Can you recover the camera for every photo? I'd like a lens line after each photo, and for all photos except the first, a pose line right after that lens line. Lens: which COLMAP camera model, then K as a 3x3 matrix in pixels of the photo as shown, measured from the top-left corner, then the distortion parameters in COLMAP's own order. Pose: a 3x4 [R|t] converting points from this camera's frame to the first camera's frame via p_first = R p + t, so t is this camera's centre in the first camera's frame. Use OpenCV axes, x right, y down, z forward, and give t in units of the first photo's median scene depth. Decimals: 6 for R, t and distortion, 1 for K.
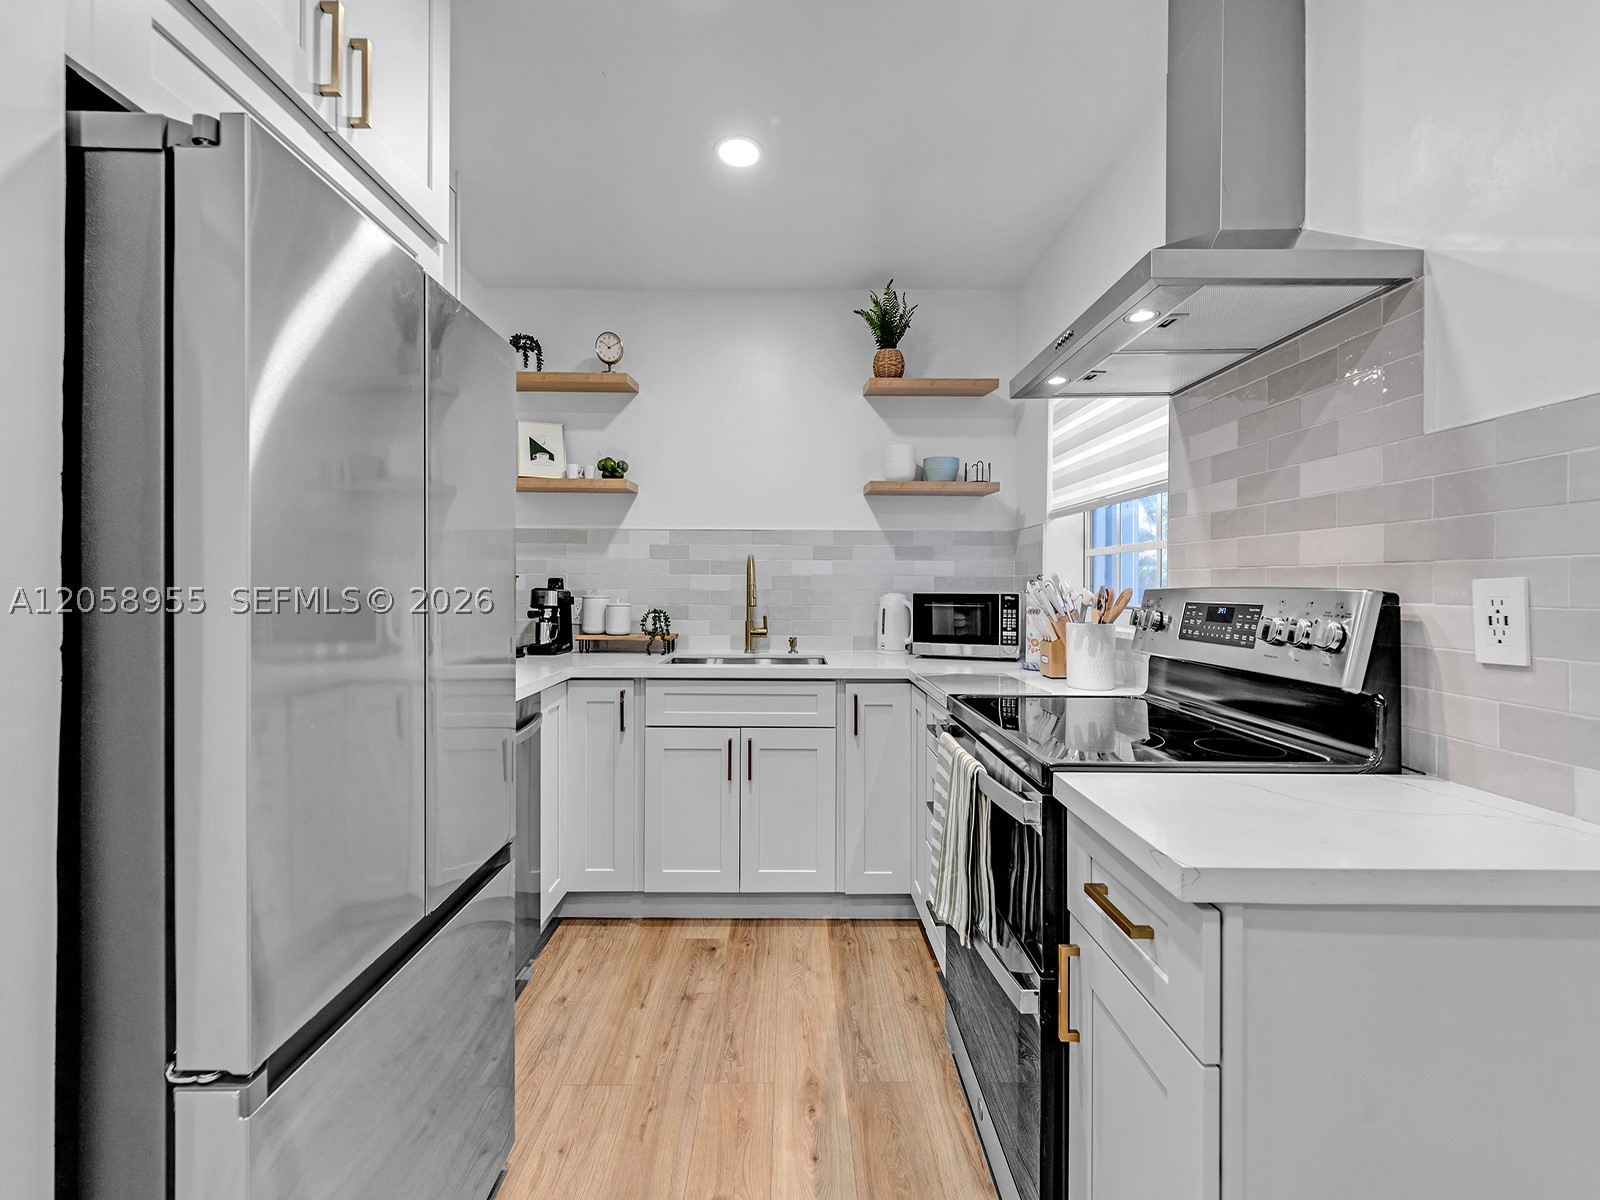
lens RADIAL K [[657.3, 0, 791.5], [0, 657.3, 592.3], [0, 0, 1]] dist [-0.003087, -0.000242]
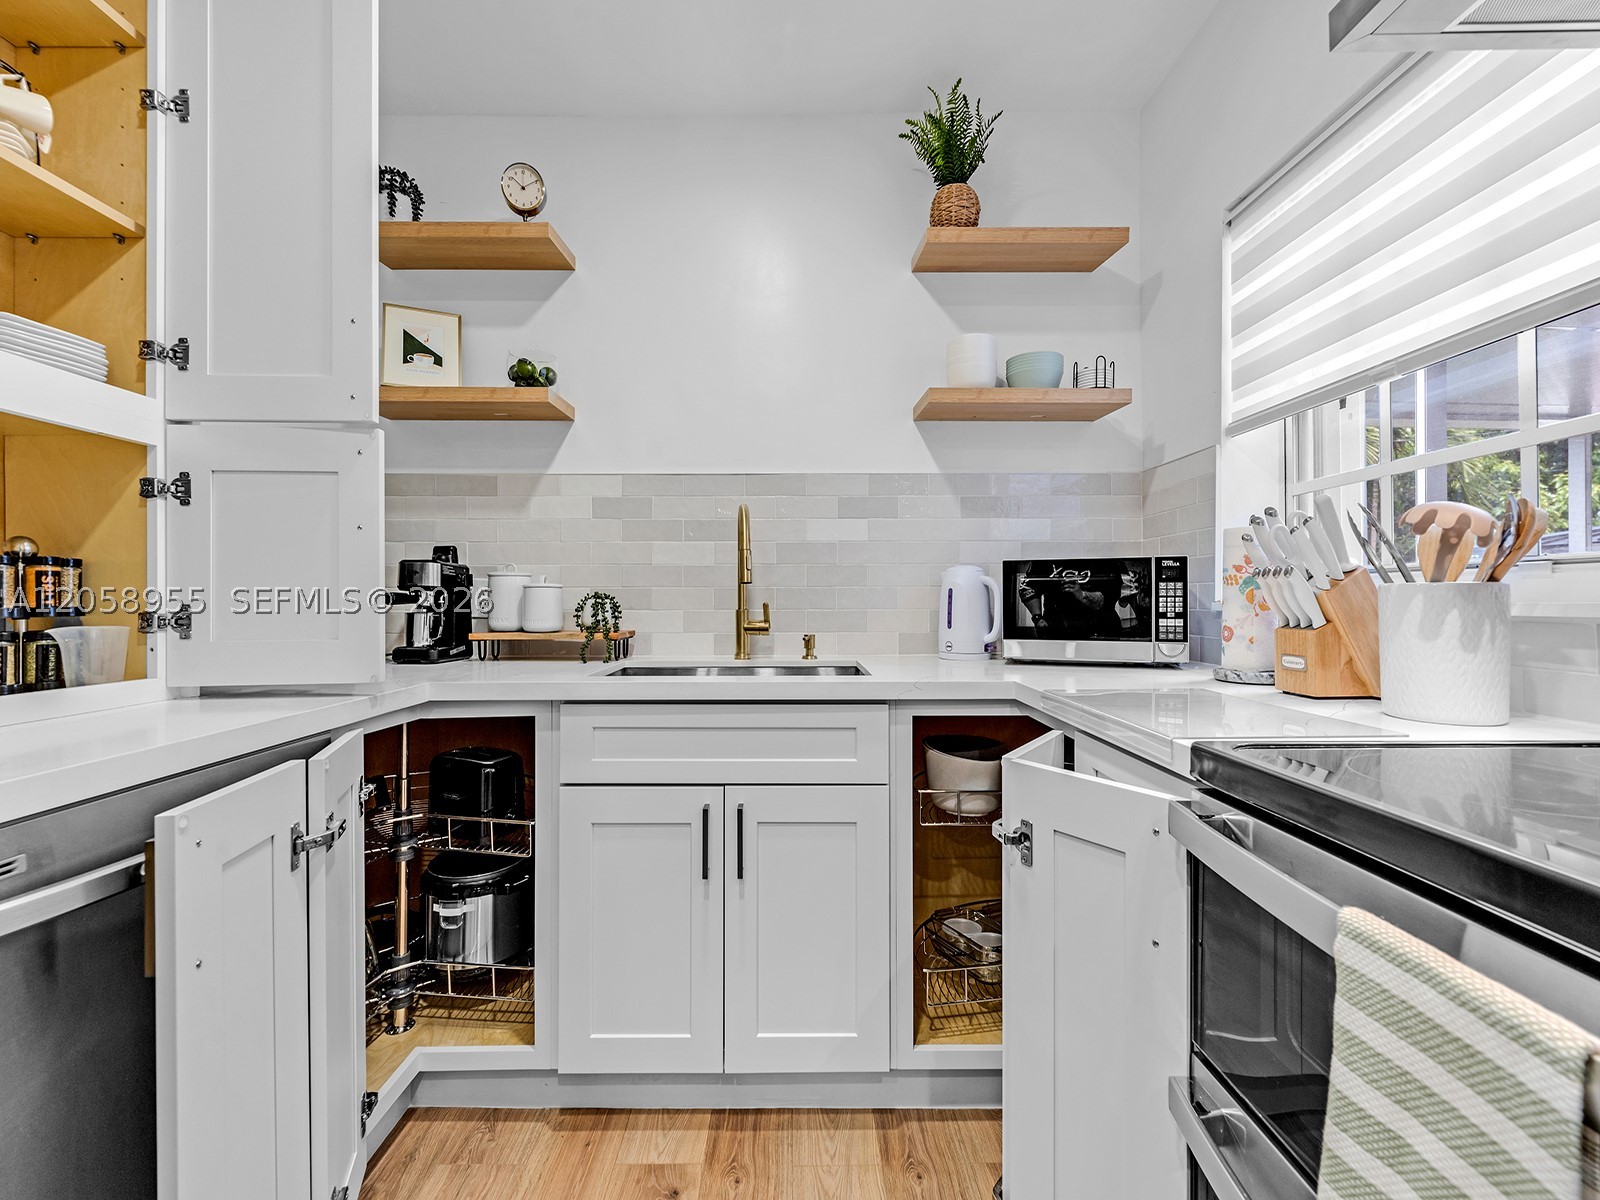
lens RADIAL K [[657.3, 0, 798.5], [0, 657.3, 595.5], [0, 0, 1]] dist [-0.003087, -0.000242]
pose [[0.999965, -0.005882, 0.005879, -0.012435], [0.005963, 0.999886, -0.013856, 0.040433], [-0.005796, 0.013891, 0.999887, 0.361487]]
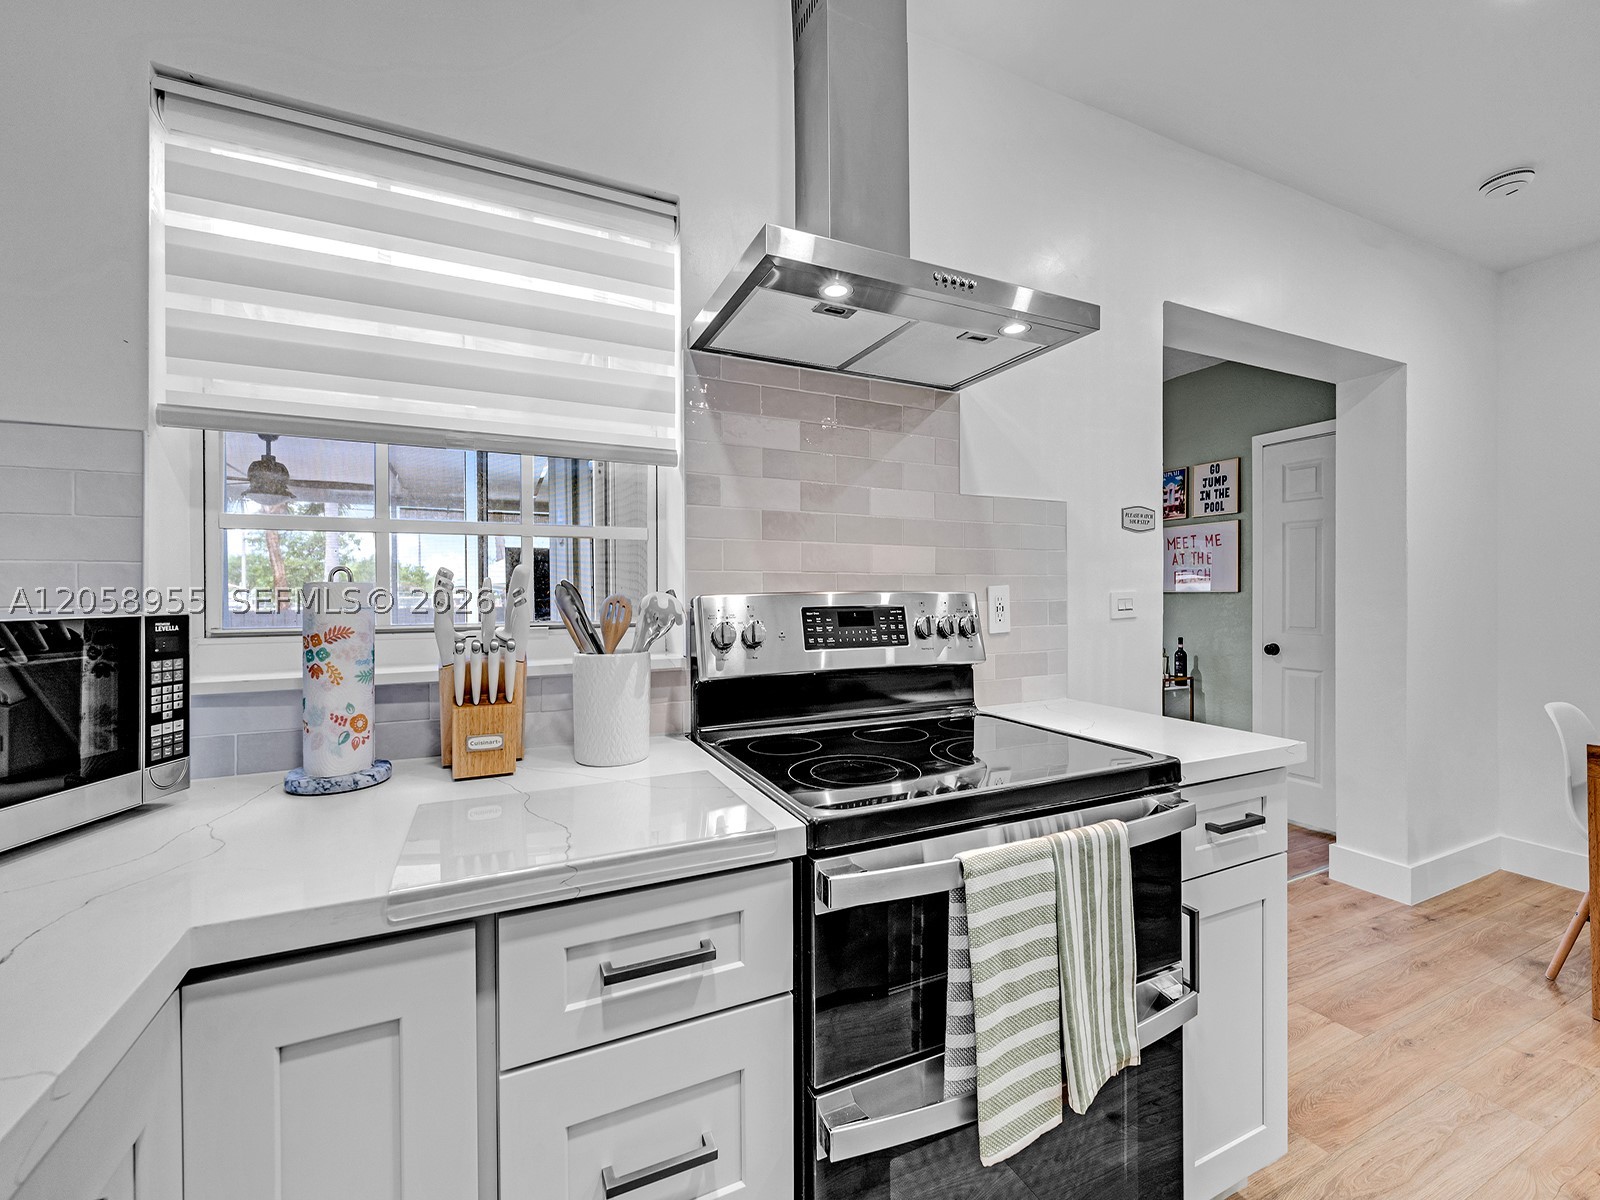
lens RADIAL K [[657.3, 0, 793.9], [0, 657.3, 600.3], [0, 0, 1]] dist [-0.003087, -0.000242]
pose [[-0.411902, -0.004667, 0.911216, -0.114927], [0.016154, 0.999792, 0.012423, -0.004141], [-0.911085, 0.019837, -0.411741, 0.758807]]
